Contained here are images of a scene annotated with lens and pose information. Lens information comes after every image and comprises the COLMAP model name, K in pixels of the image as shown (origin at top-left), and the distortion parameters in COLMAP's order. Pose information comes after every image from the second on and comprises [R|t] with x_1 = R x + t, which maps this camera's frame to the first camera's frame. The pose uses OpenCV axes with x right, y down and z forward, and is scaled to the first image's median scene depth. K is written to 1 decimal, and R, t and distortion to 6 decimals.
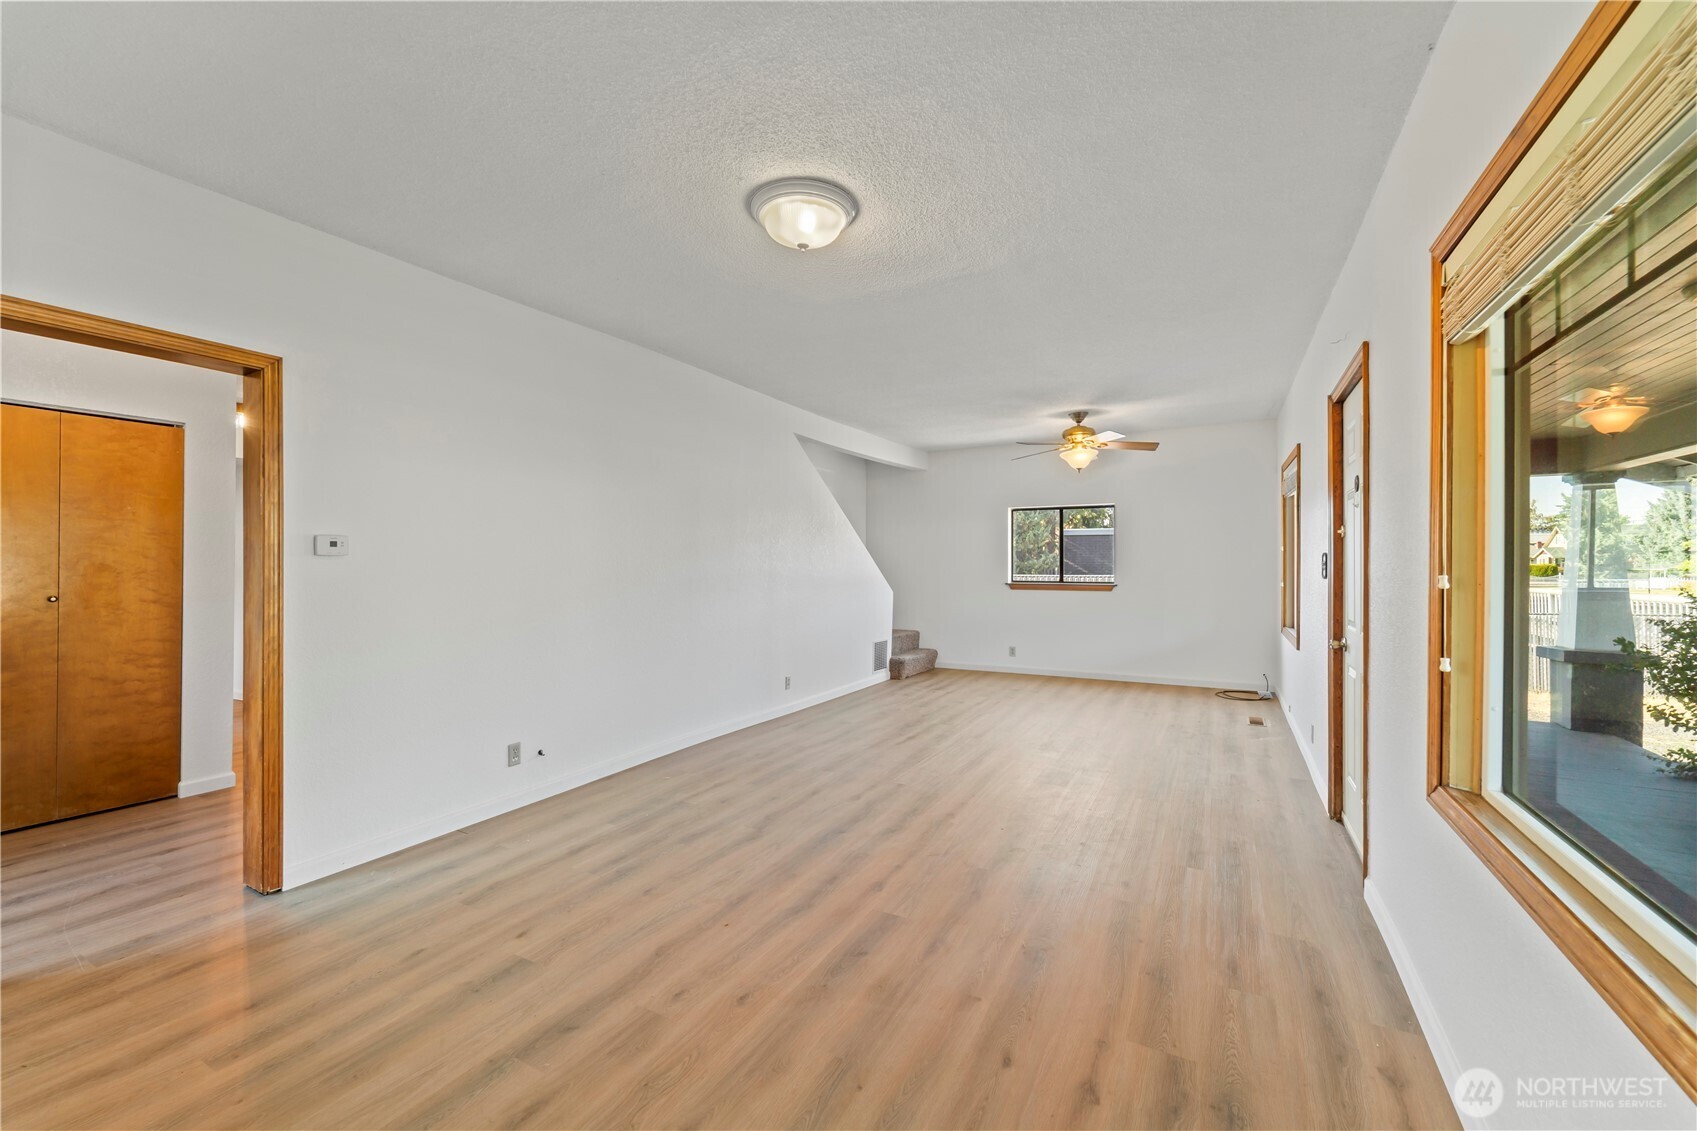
lens RADIAL K [[689.1, 0, 847.7], [0, 689.1, 566.7], [0, 0, 1]] dist [-0.003483, -0.000018]
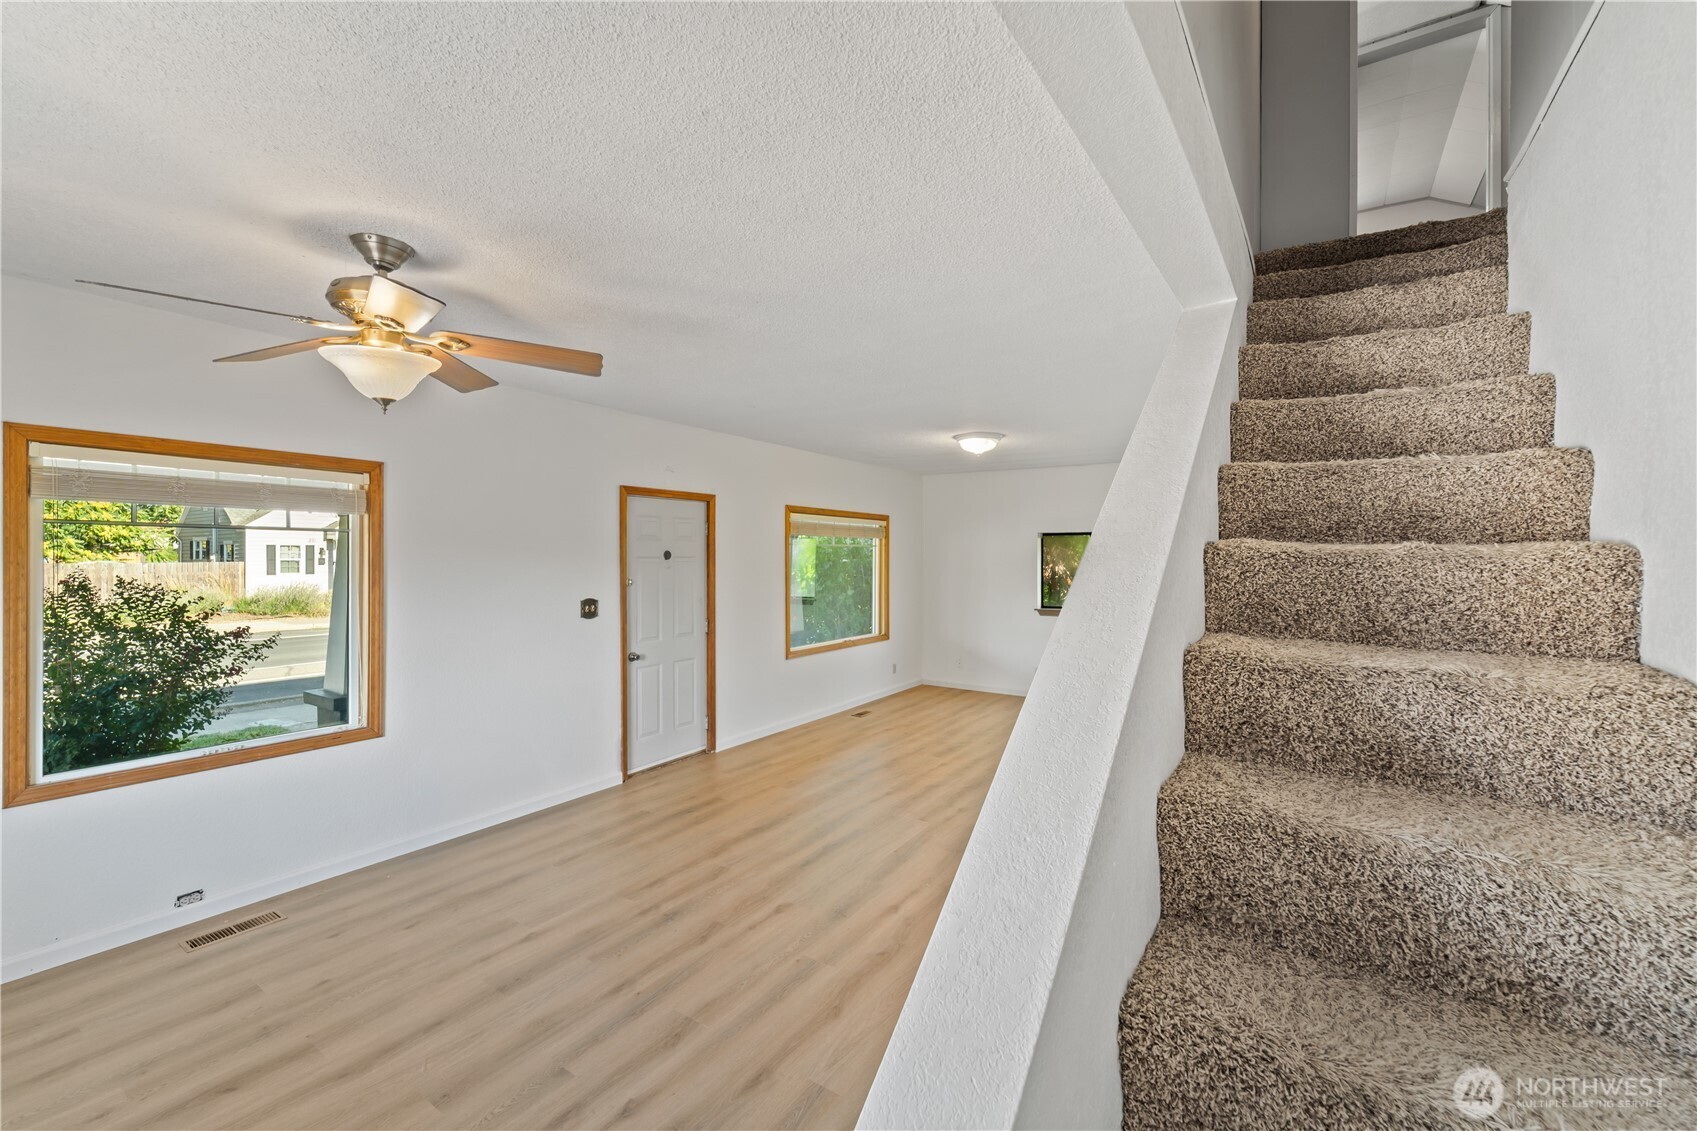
lens RADIAL K [[689.1, 0, 845.8], [0, 689.1, 560.3], [0, 0, 1]] dist [-0.003483, -0.000018]
pose [[-0.995368, -0.006737, 0.095902, 0.094358], [-0.005637, 0.999915, 0.011736, -0.099893], [-0.095973, 0.011141, -0.995322, 2.075474]]
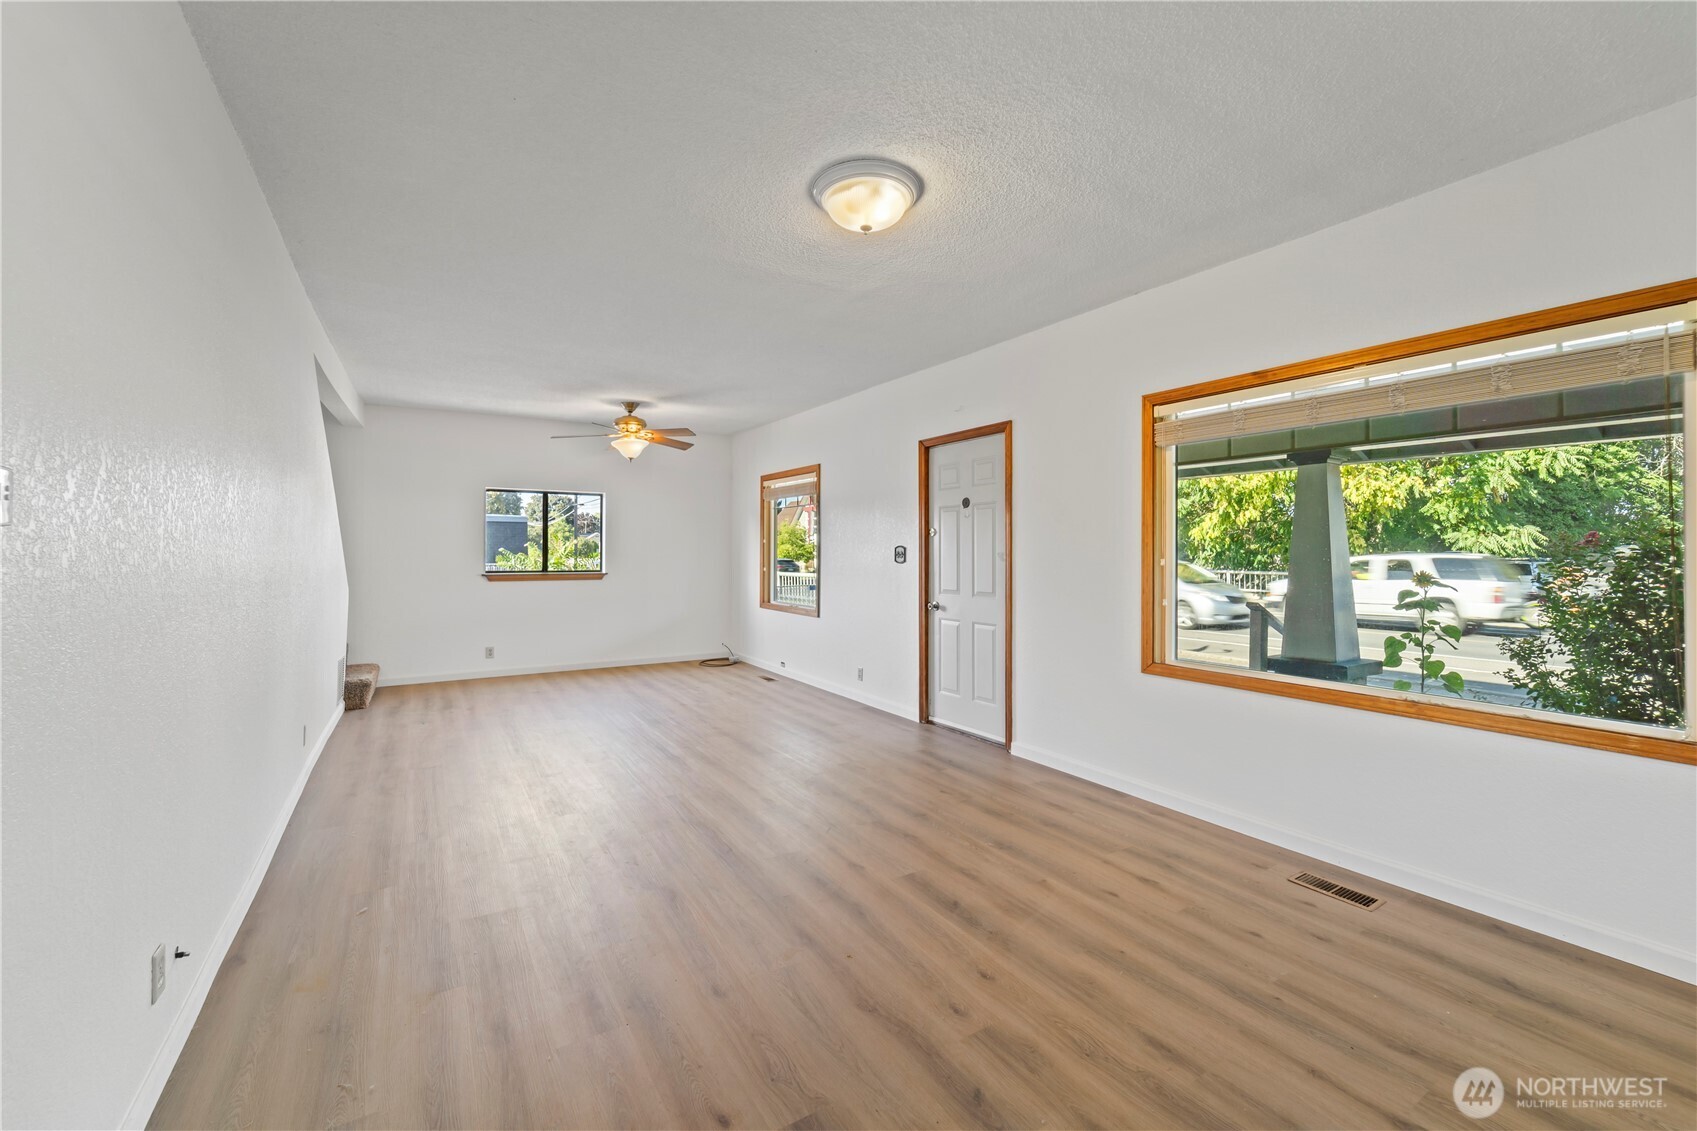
lens RADIAL K [[689.1, 0, 852.7], [0, 689.1, 553.0], [0, 0, 1]] dist [-0.003483, -0.000018]
pose [[0.489369, -0.000847, 0.872077, -0.594180], [0.002535, 0.999997, -0.000451, -0.003180], [-0.872073, 0.002431, 0.489369, 0.344997]]
